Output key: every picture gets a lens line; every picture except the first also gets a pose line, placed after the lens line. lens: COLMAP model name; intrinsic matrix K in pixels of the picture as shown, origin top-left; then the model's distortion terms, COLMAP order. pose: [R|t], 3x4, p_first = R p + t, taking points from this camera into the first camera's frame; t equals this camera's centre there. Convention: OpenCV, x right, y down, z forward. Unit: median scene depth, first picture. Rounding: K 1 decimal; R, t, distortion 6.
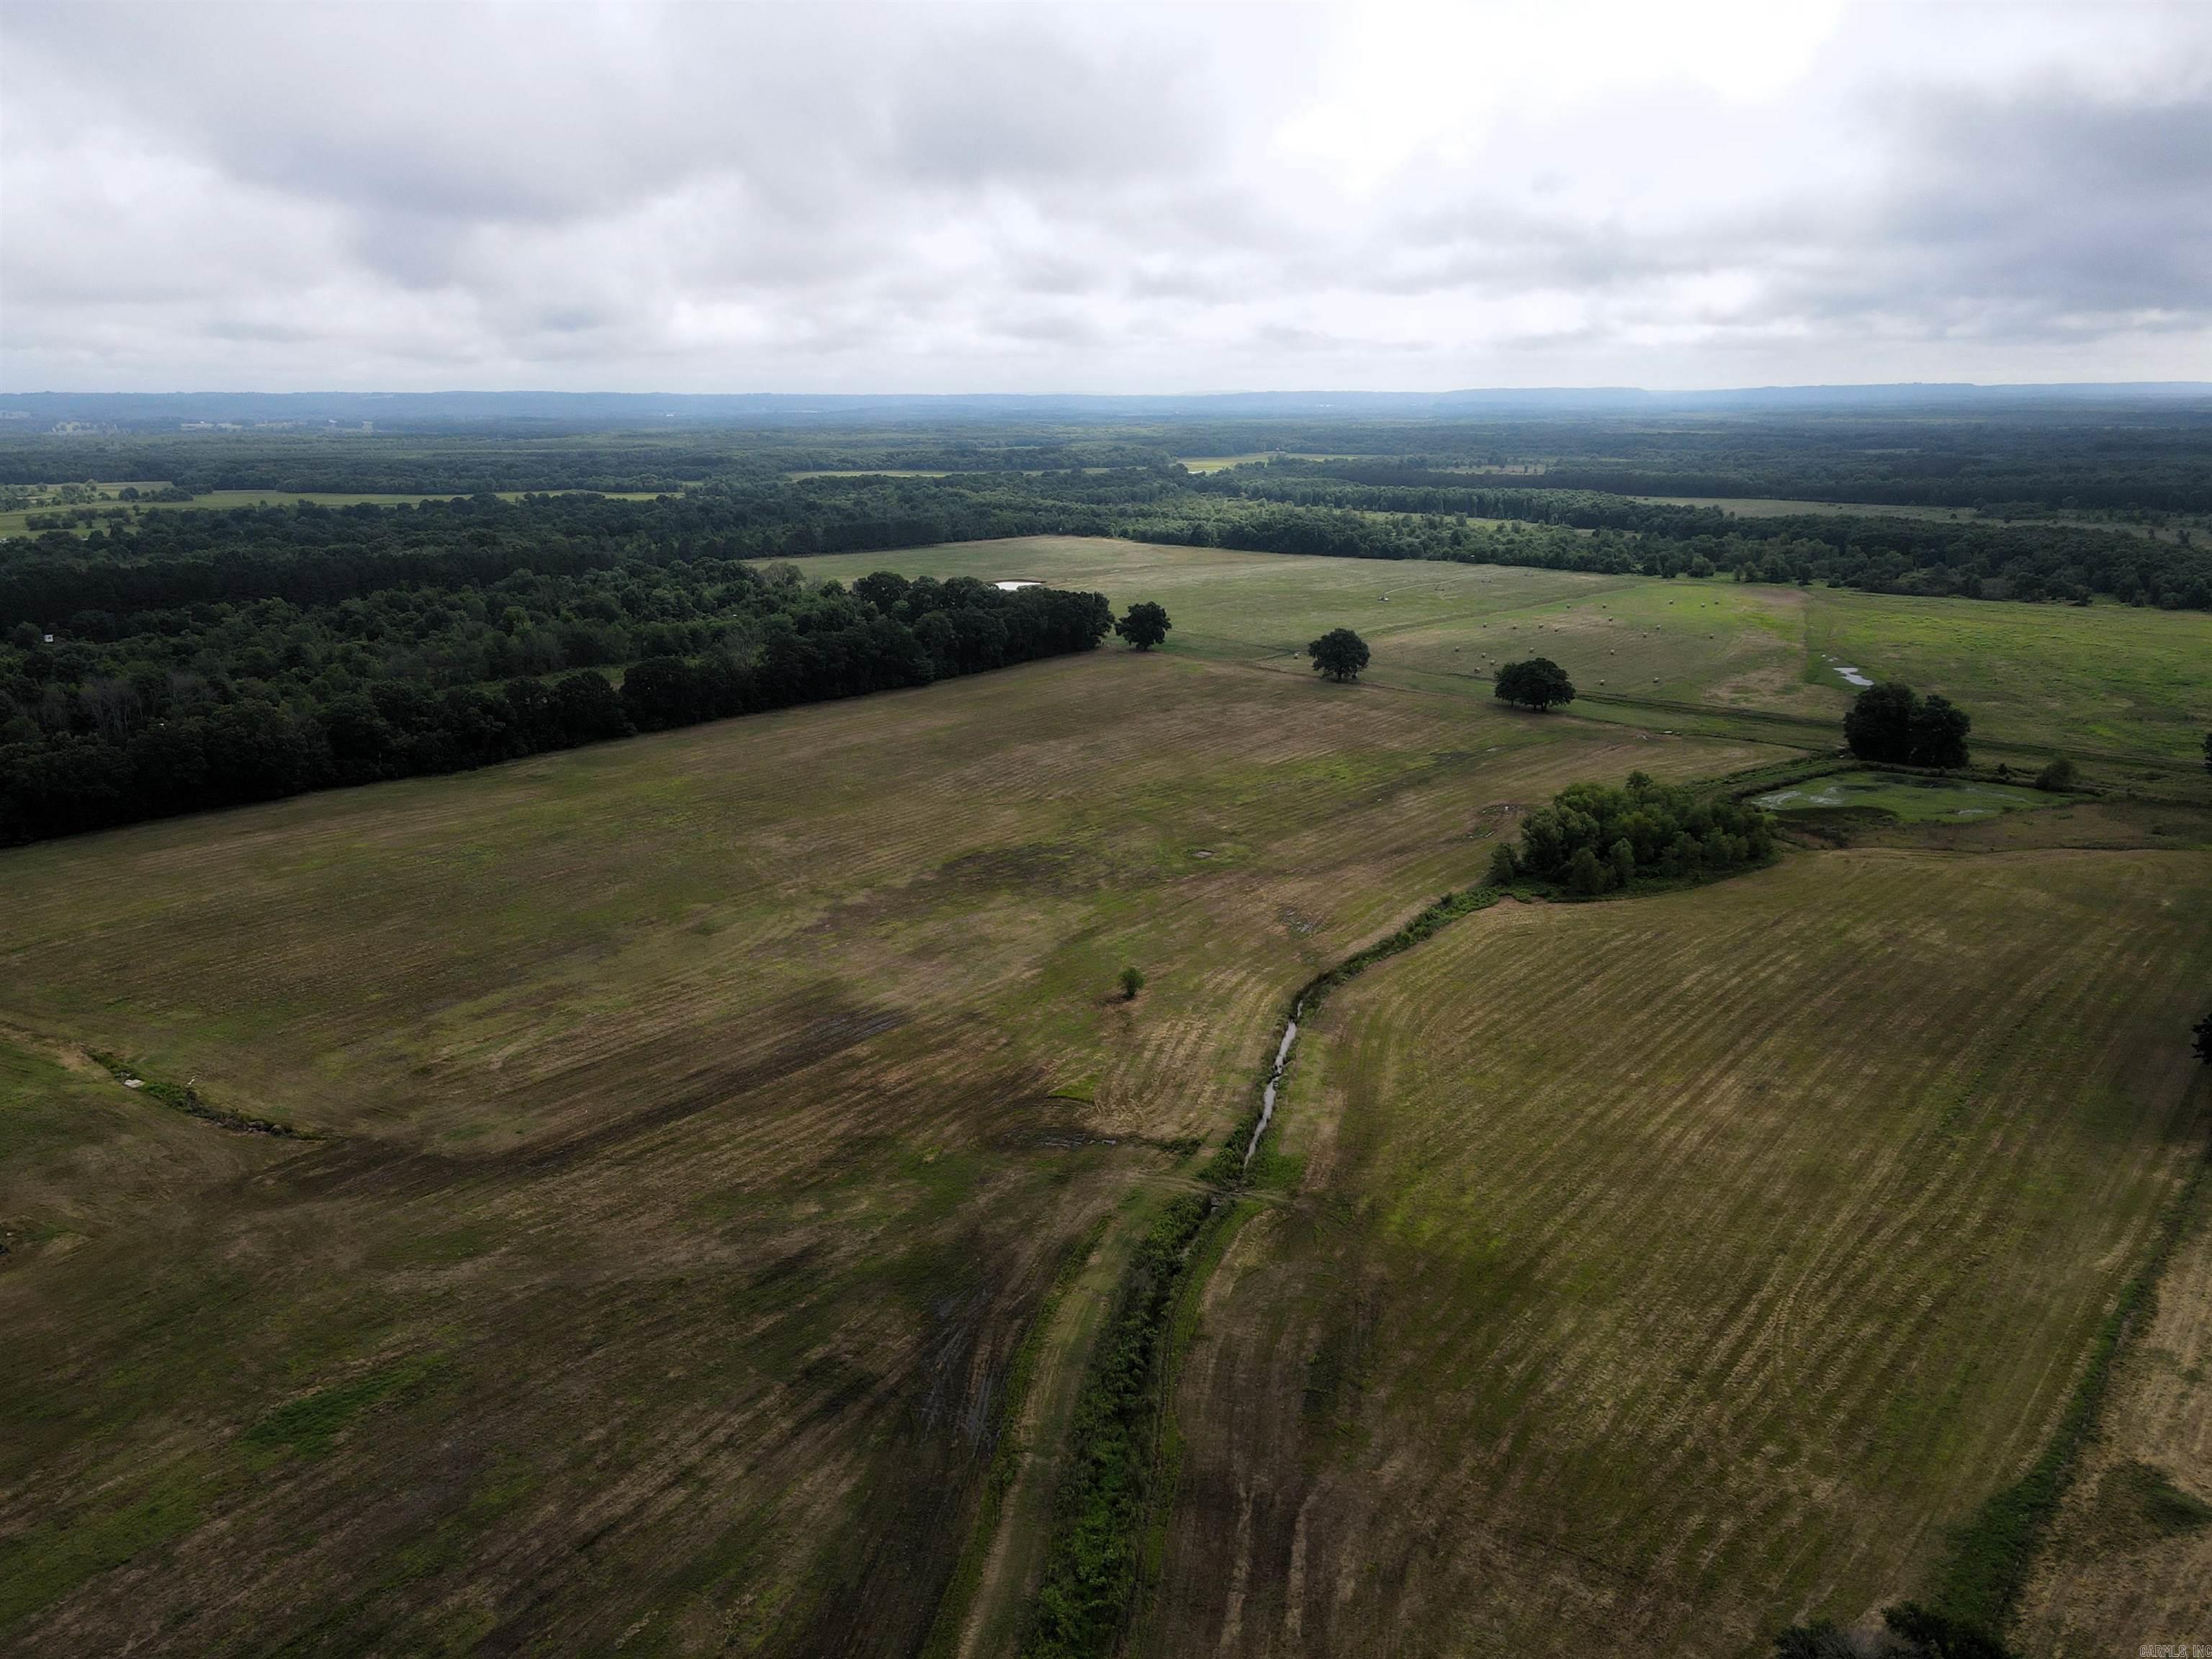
lens RADIAL K [[1625.7, 0, 1095.6], [0, 1625.7, 831.4], [0, 0, 1]] dist [-0.002467, 0.050089]
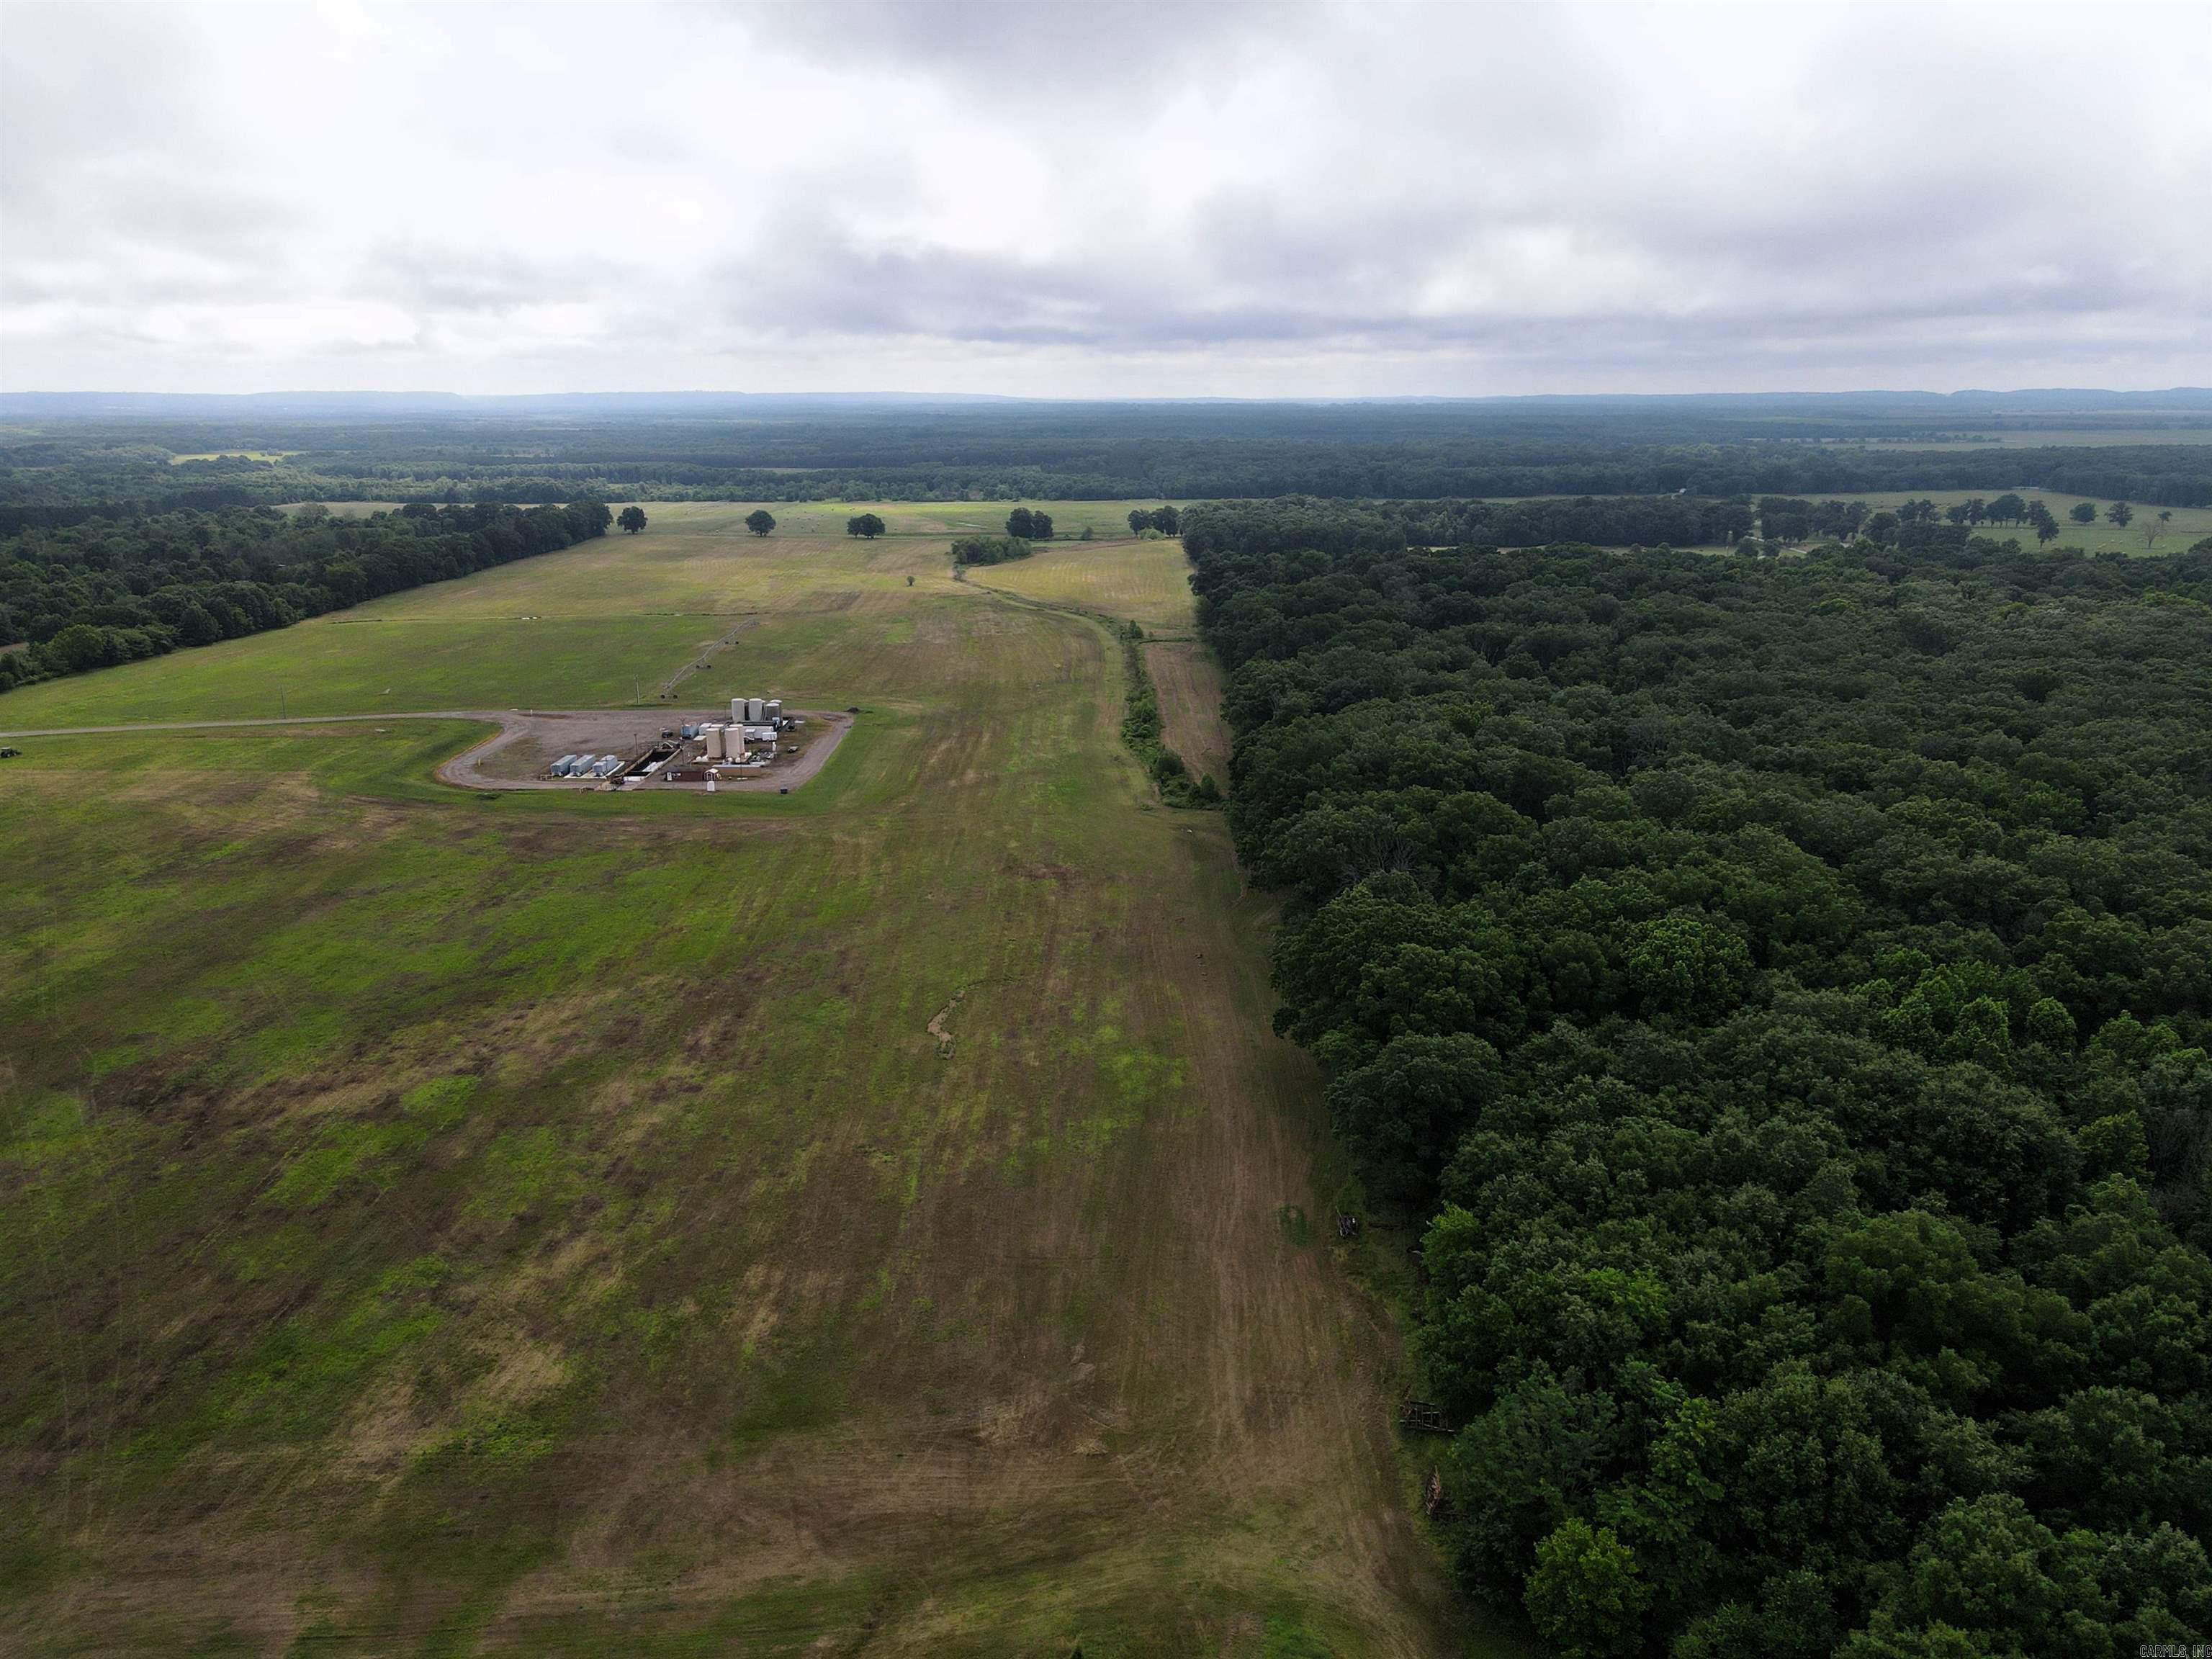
lens RADIAL K [[1625.7, 0, 1095.6], [0, 1625.7, 831.4], [0, 0, 1]] dist [-0.002467, 0.050089]
pose [[0.764935, -0.165208, 0.622560, -1.505326], [0.167651, 0.984299, 0.055212, 0.397973], [-0.621907, 0.062139, 0.780622, -1.394373]]
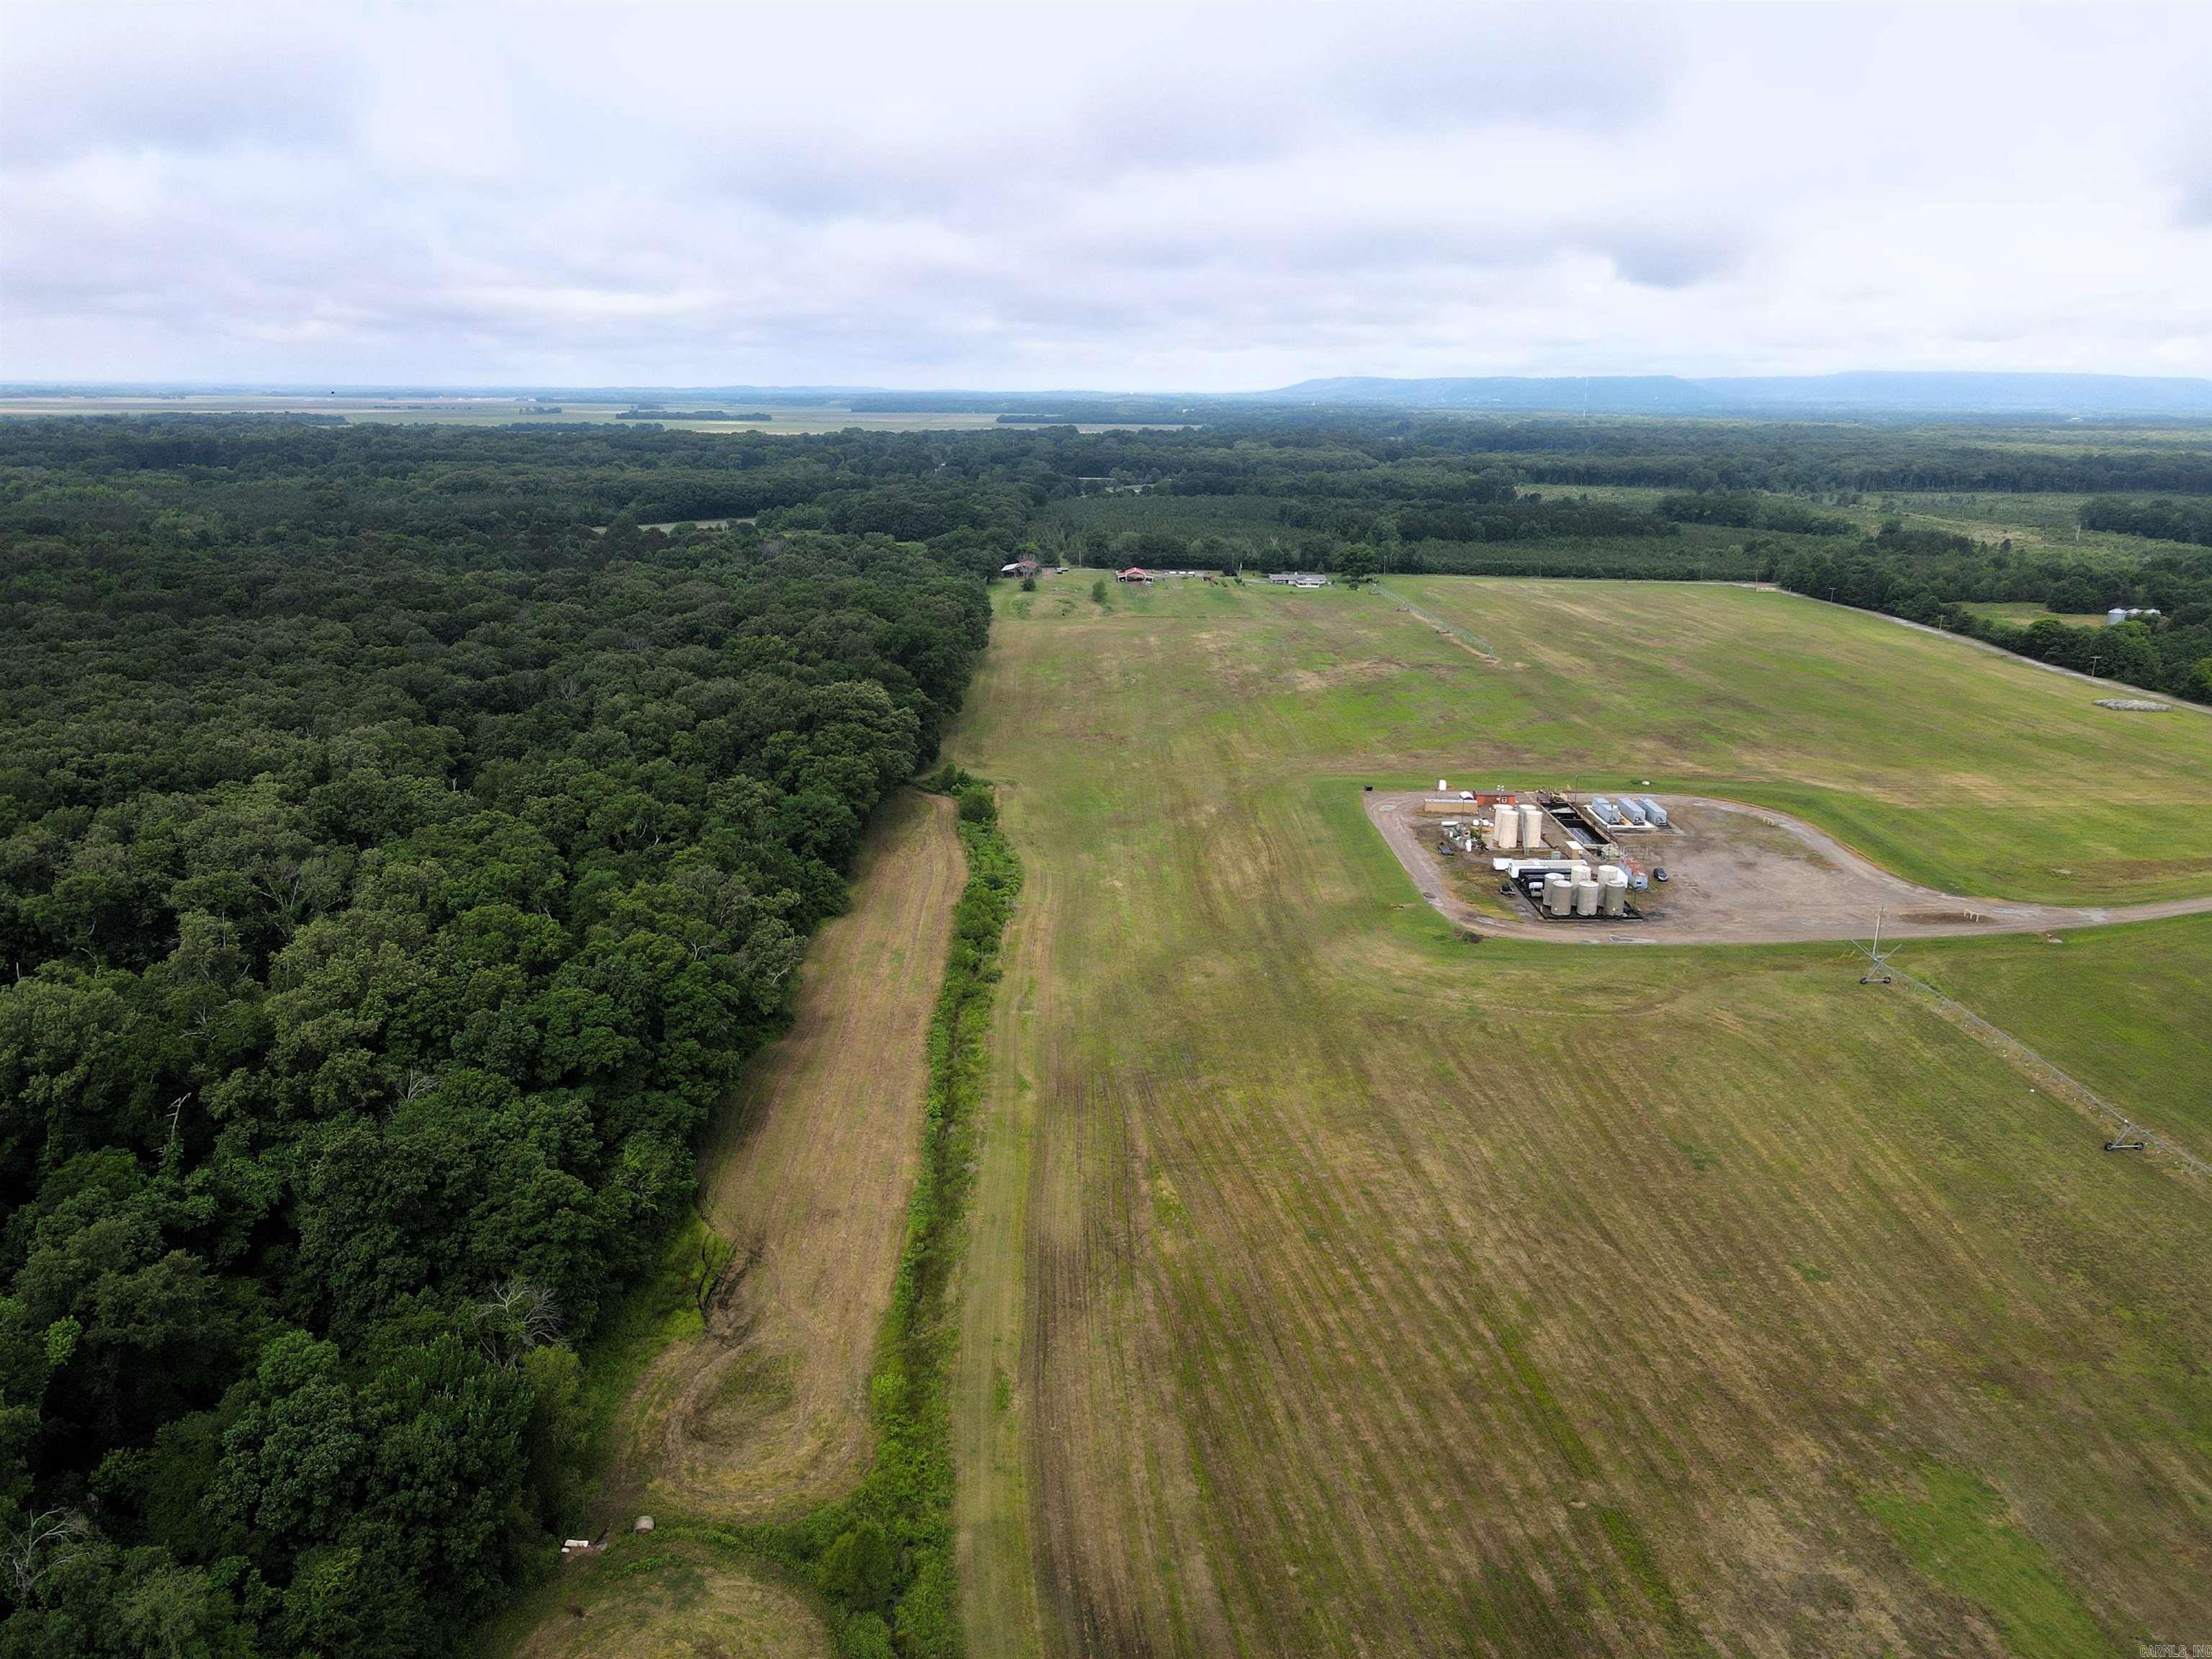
lens RADIAL K [[1625.7, 0, 1095.6], [0, 1625.7, 831.4], [0, 0, 1]] dist [-0.002467, 0.050089]
pose [[-0.751813, 0.172541, -0.636401, 0.072755], [-0.178101, 0.876144, 0.447941, -0.105265], [0.634867, 0.450112, -0.627967, 0.413999]]
